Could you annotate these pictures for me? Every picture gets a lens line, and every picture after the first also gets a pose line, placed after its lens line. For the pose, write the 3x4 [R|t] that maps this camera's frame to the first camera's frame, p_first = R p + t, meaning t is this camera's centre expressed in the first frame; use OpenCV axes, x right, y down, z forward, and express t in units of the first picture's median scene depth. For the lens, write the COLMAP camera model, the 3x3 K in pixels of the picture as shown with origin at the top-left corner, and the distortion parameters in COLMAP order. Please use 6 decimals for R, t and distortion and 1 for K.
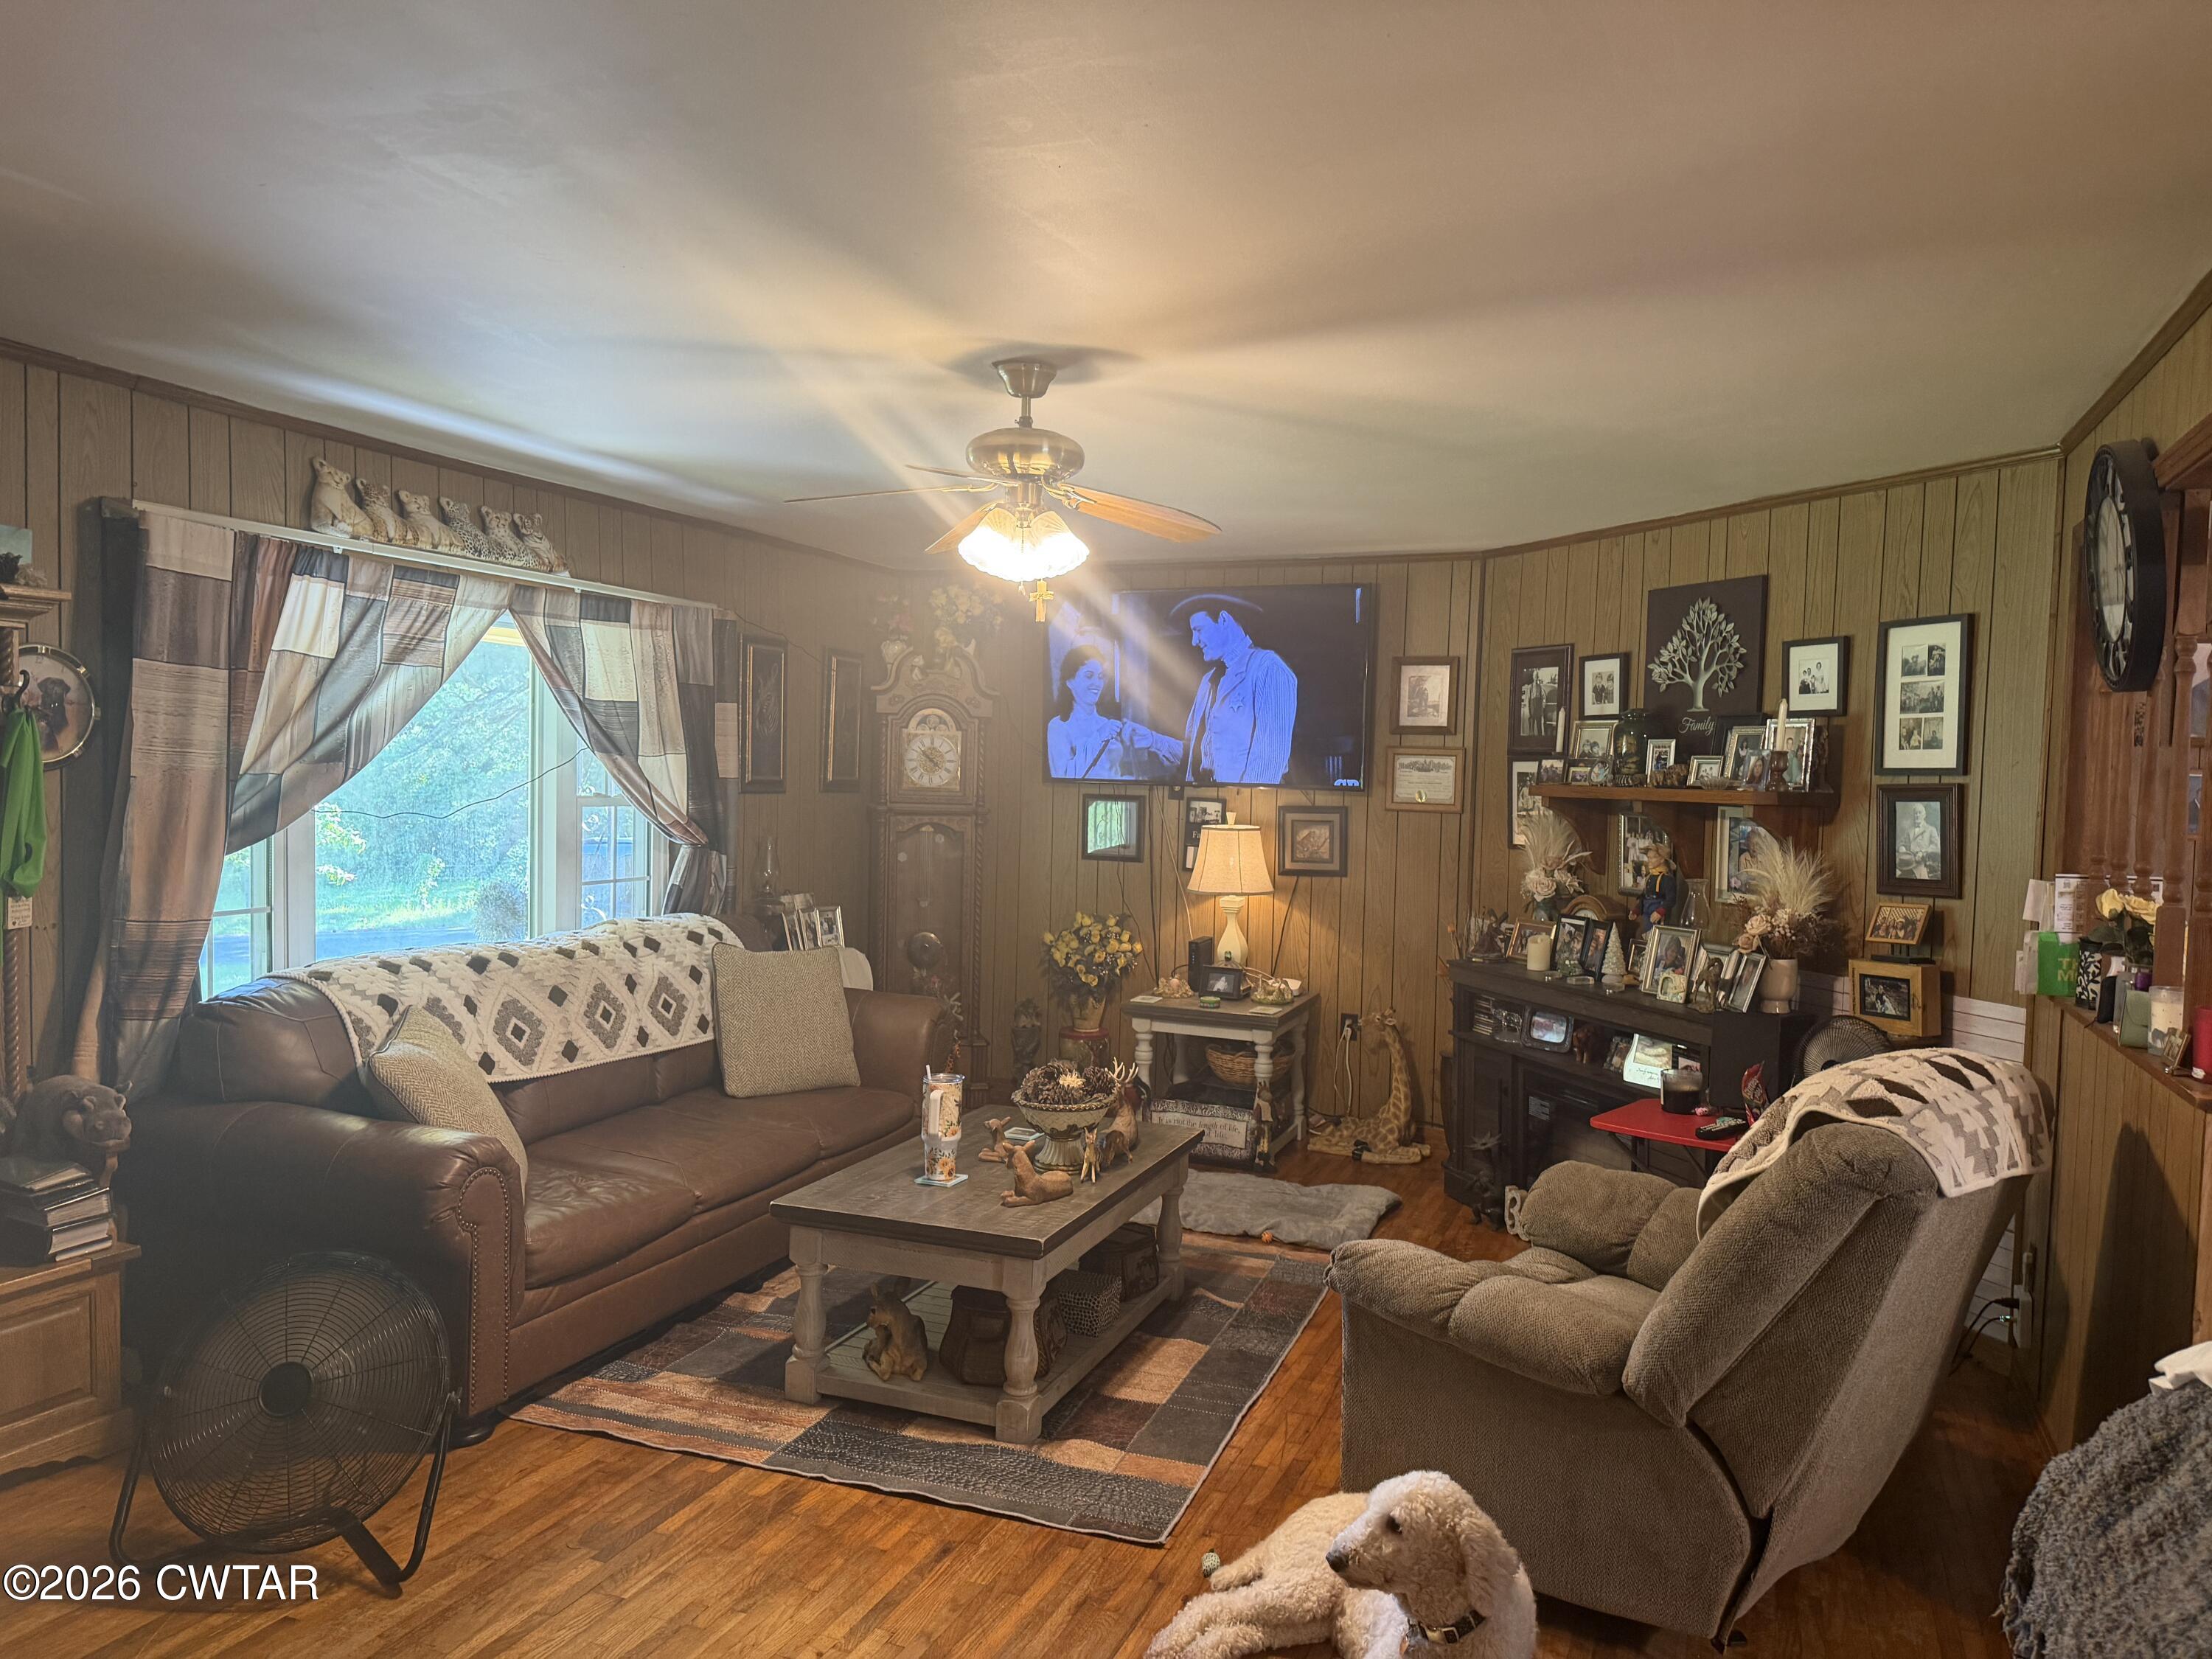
lens RADIAL K [[1545.8, 0, 1106.4], [0, 1545.8, 838.9], [0, 0, 1]] dist [0.067194, -0.001758]
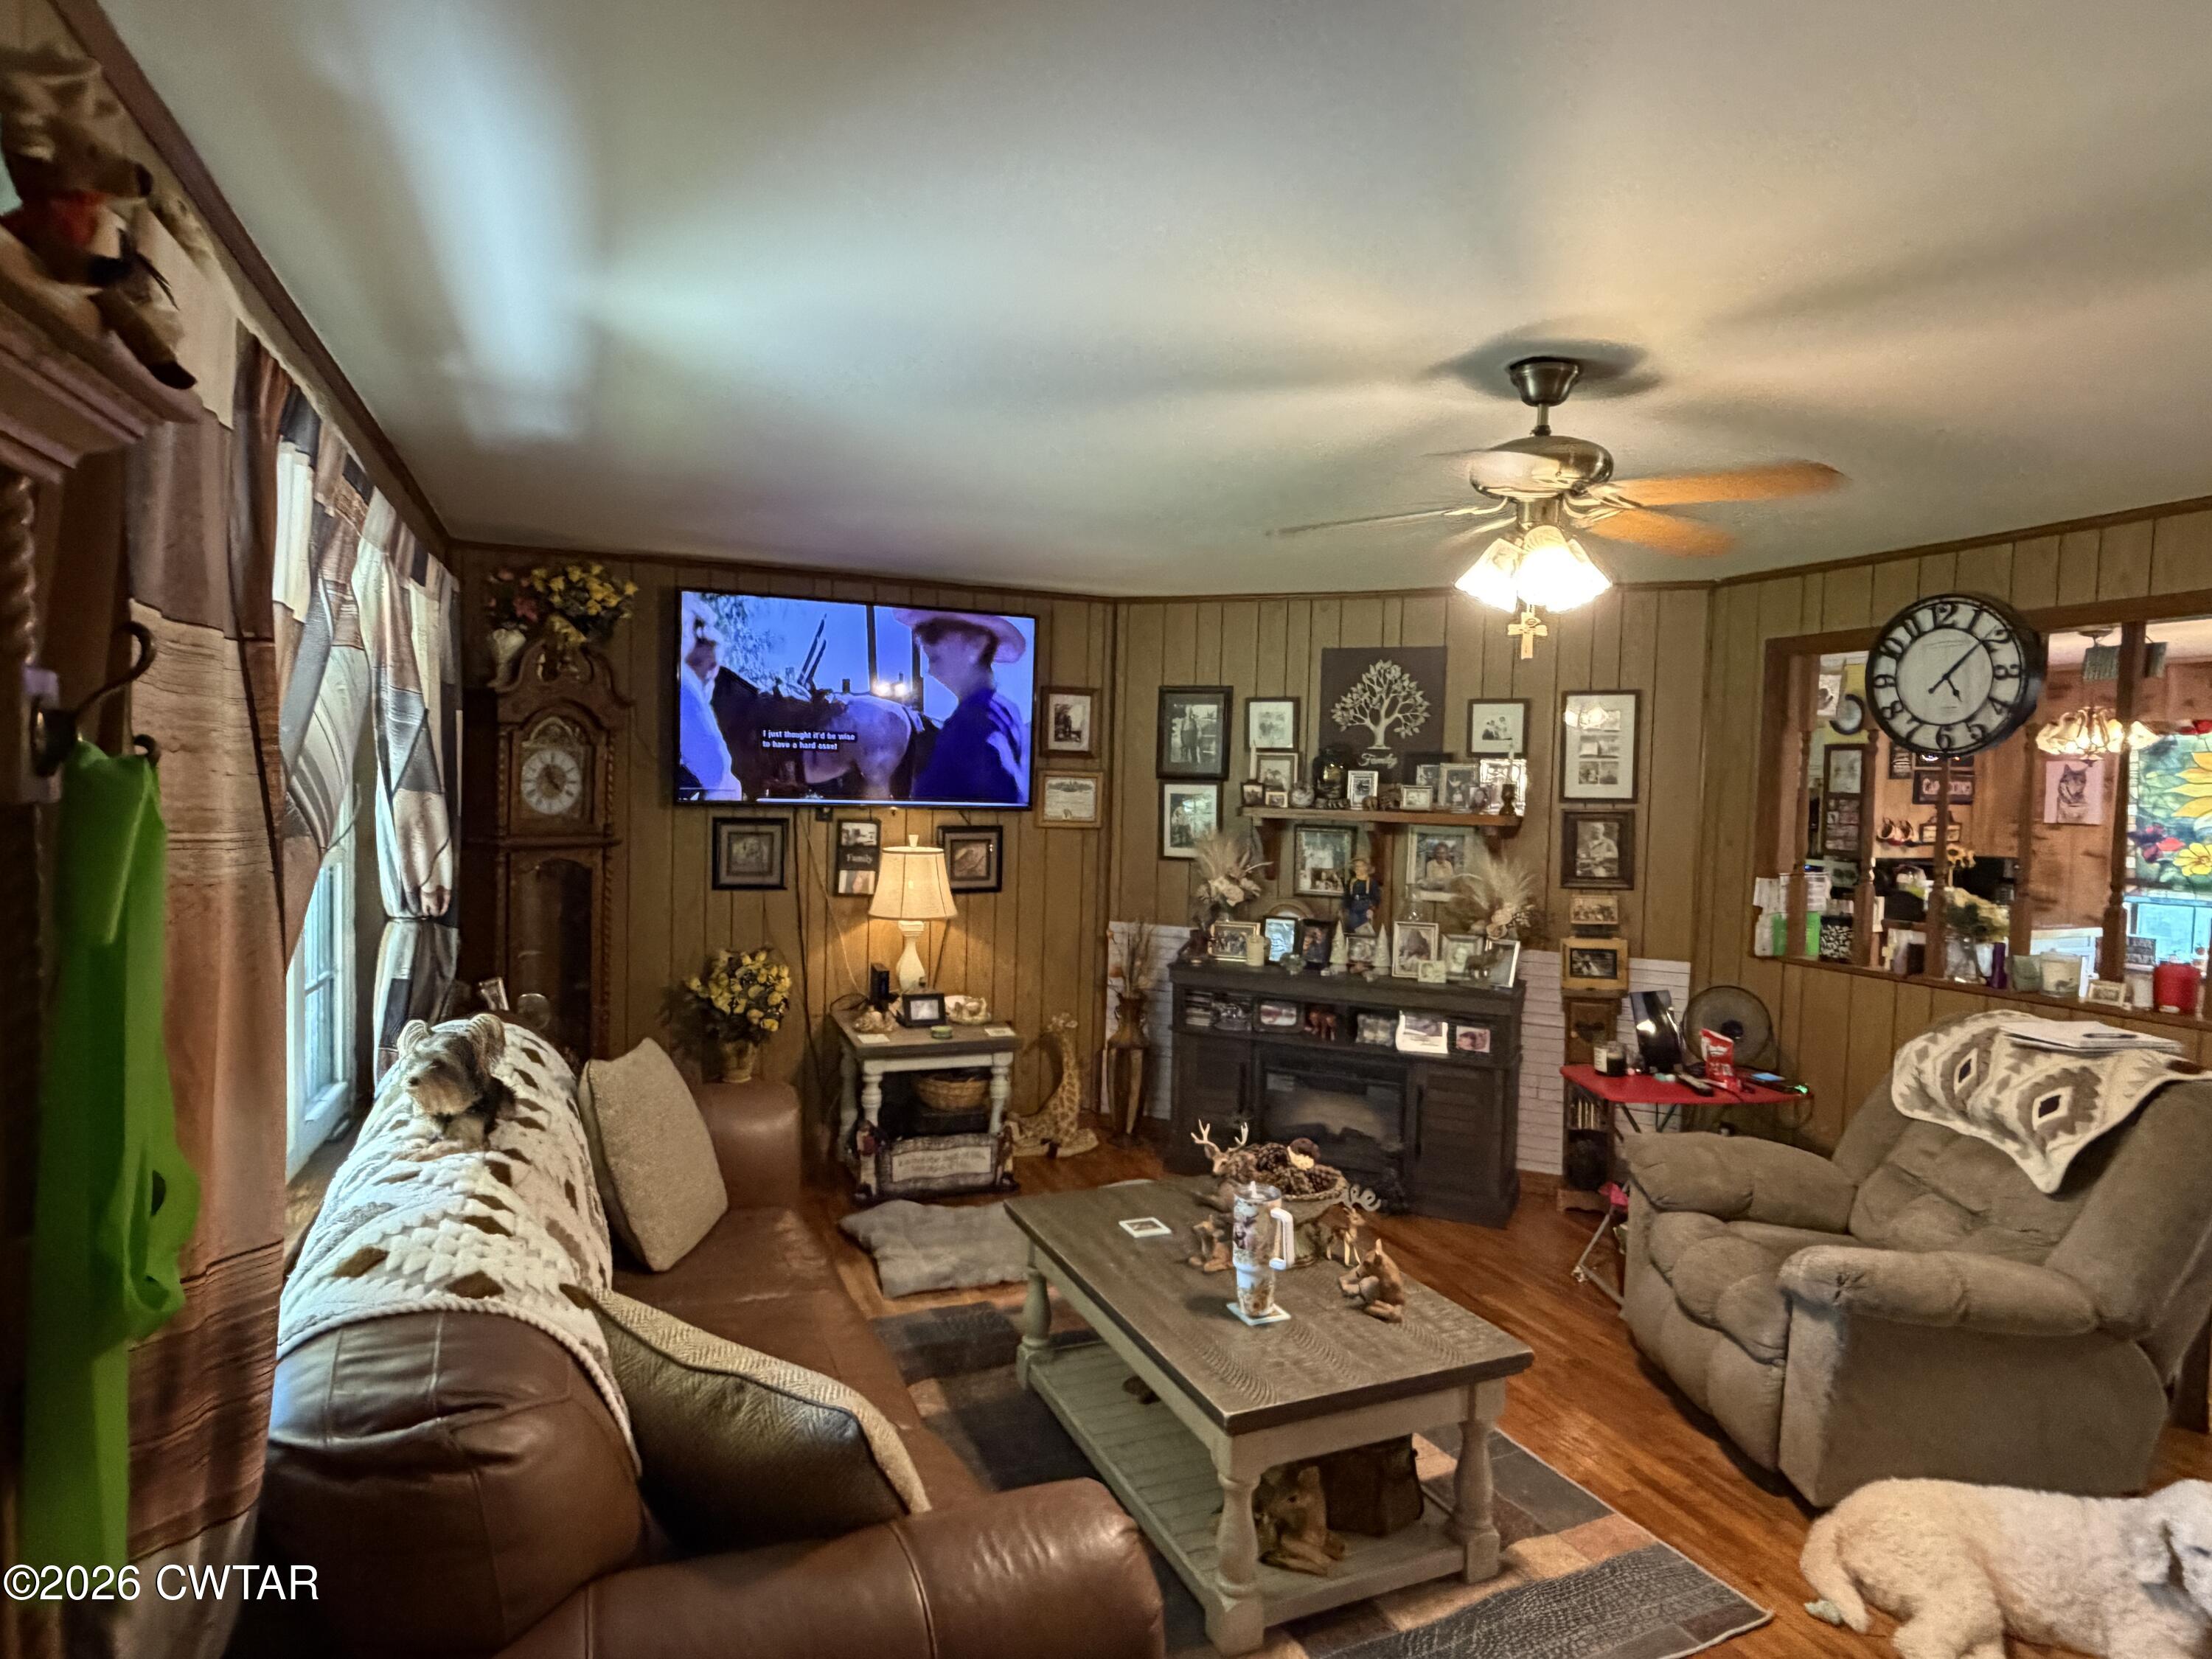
lens RADIAL K [[1221.1, 0, 1108.5], [0, 1221.1, 836.1], [0, 0, 1]] dist [-0.005144, -0.001026]
pose [[0.703188, -0.036004, 0.710092, -0.434446], [0.023931, 0.999350, 0.026971, -0.039061], [-0.710601, -0.001973, 0.703593, 0.417998]]
